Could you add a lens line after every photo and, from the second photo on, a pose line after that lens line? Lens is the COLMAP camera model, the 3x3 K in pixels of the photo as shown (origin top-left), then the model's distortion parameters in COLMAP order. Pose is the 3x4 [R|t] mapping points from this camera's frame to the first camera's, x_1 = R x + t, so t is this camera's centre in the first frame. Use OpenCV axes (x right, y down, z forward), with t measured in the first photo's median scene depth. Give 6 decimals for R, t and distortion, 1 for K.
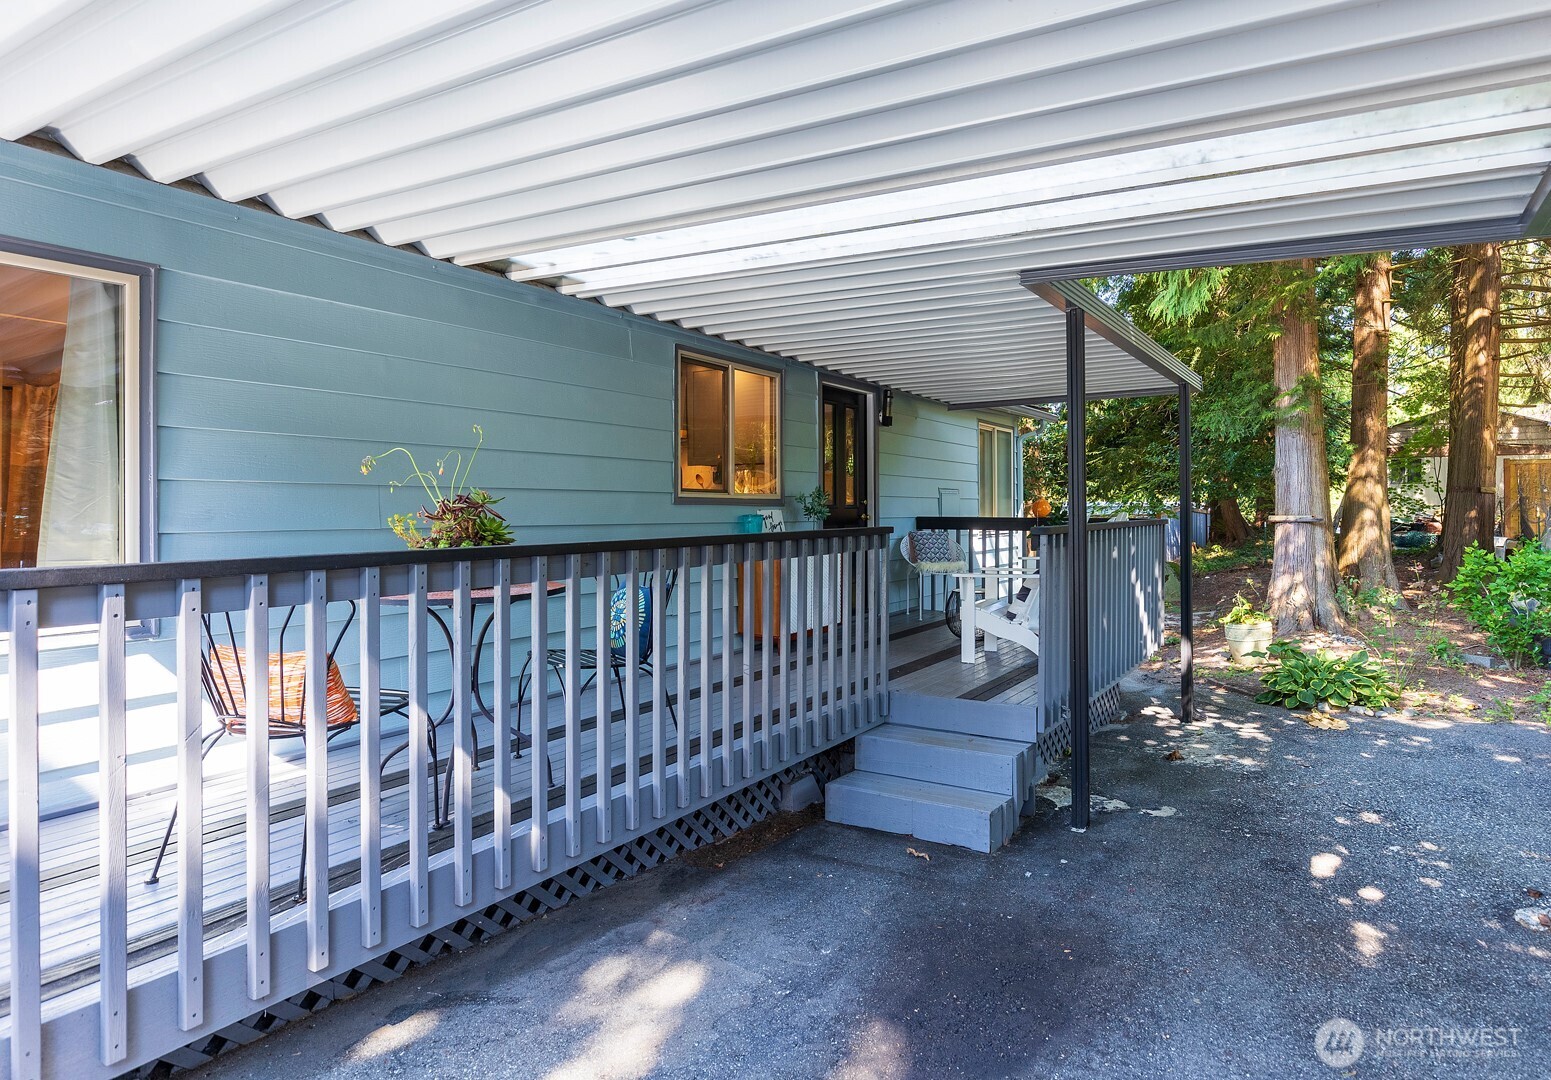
lens RADIAL K [[893.5, 0, 873.5], [0, 893.5, 505.3], [0, 0, 1]] dist [-0.004196, -0.002849]
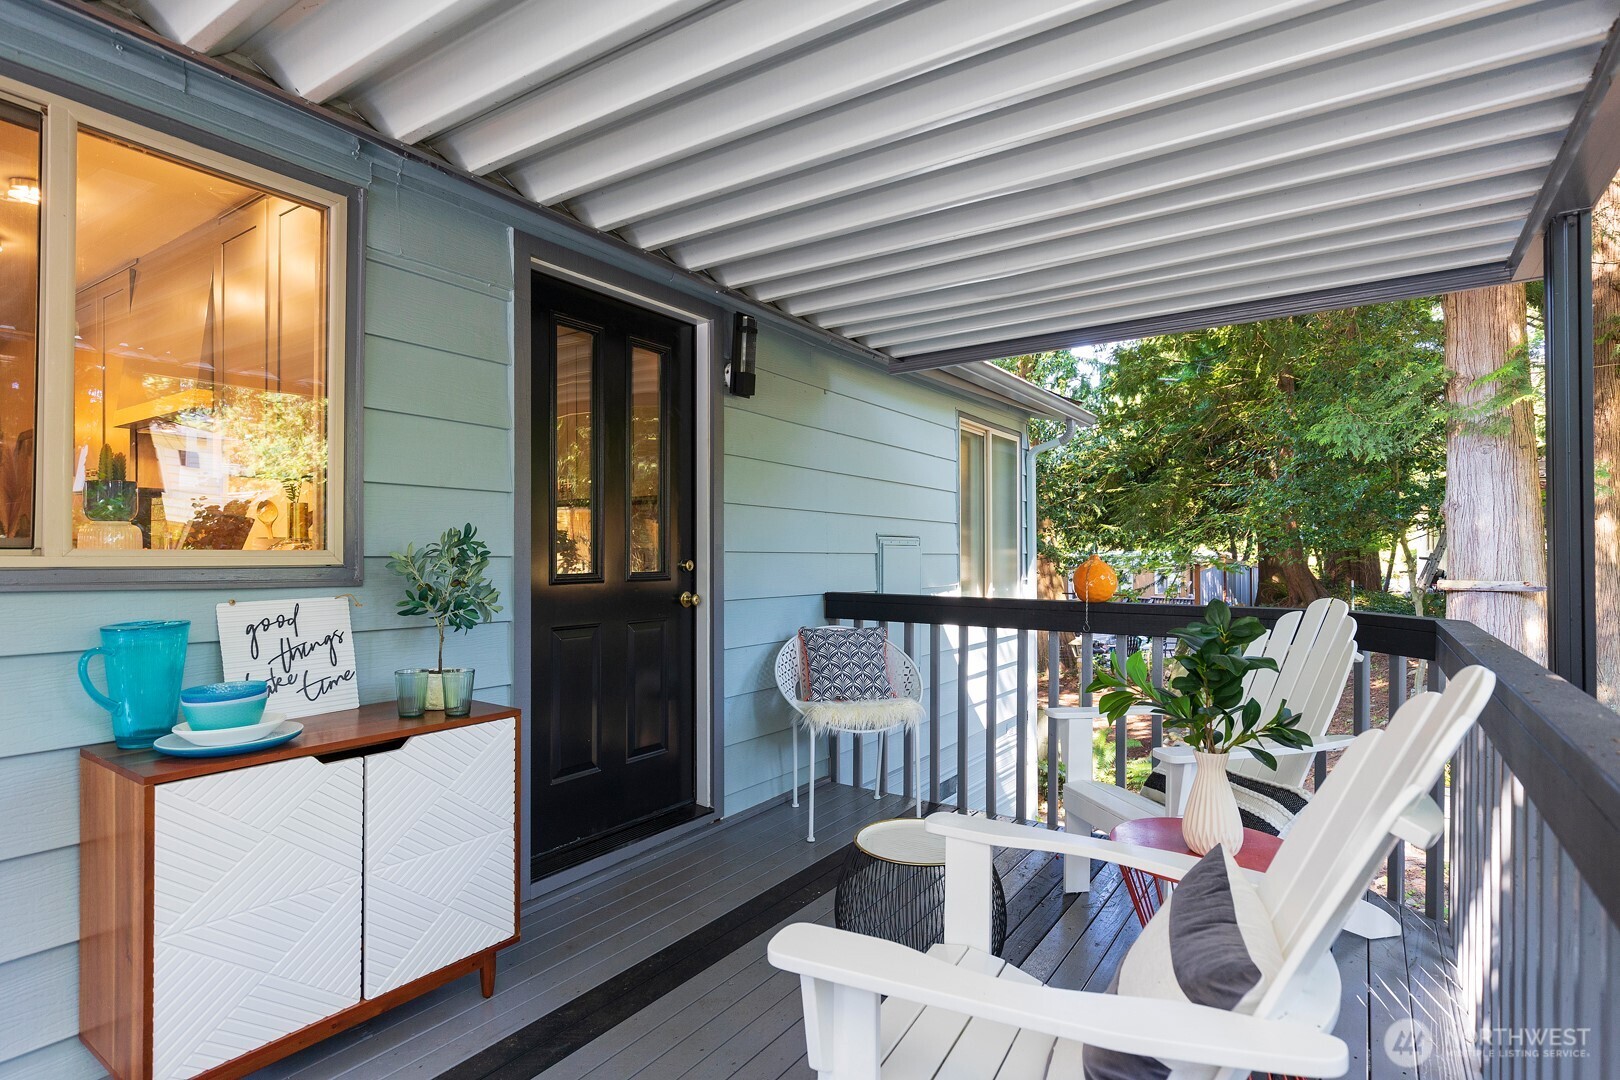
lens RADIAL K [[839.0, 0, 806.5], [0, 839.0, 553.4], [0, 0, 1]] dist [-0.001510, -0.000461]
pose [[0.996922, 0.003049, -0.078337, 0.054085], [-0.002935, 0.999994, 0.001573, -0.007050], [0.078342, -0.001338, 0.996926, 0.396350]]
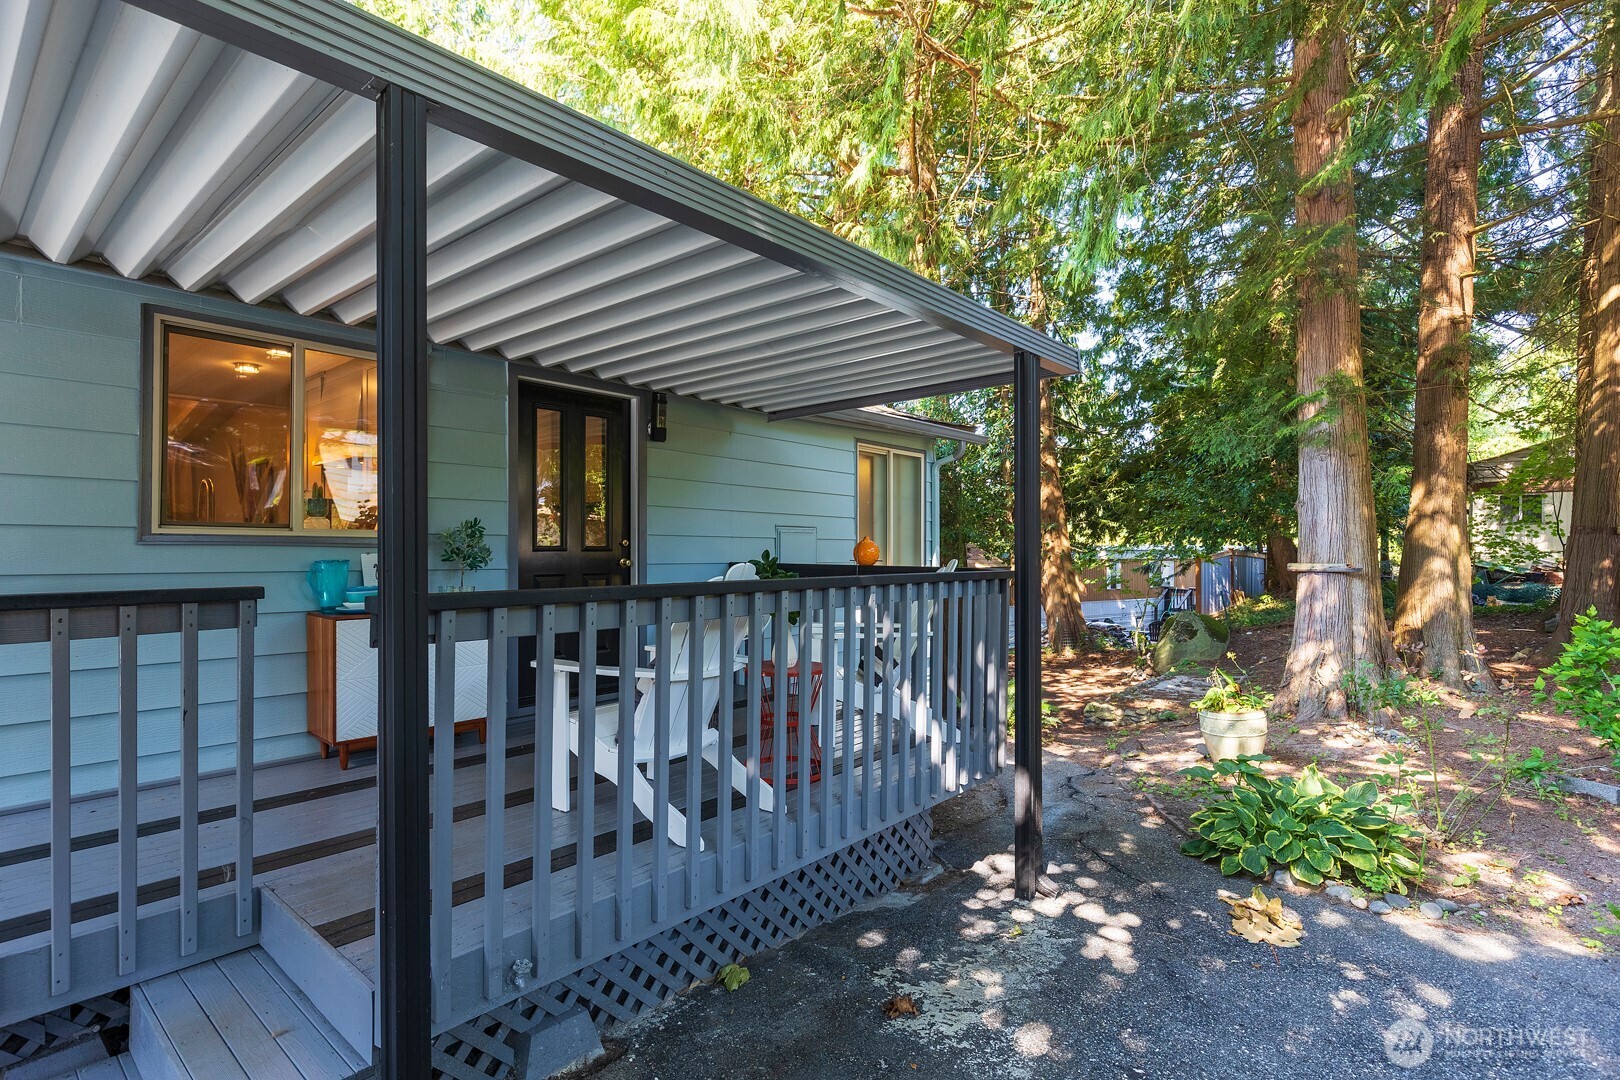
lens RADIAL K [[805.1, 0, 813.1], [0, 805.1, 548.1], [0, 0, 1]] dist [-0.008871, 0.002486]
pose [[0.978909, 0.006845, -0.204182, 0.189574], [-0.006441, 0.999976, 0.002642, -0.001171], [0.204196, -0.001271, 0.978929, 0.249318]]
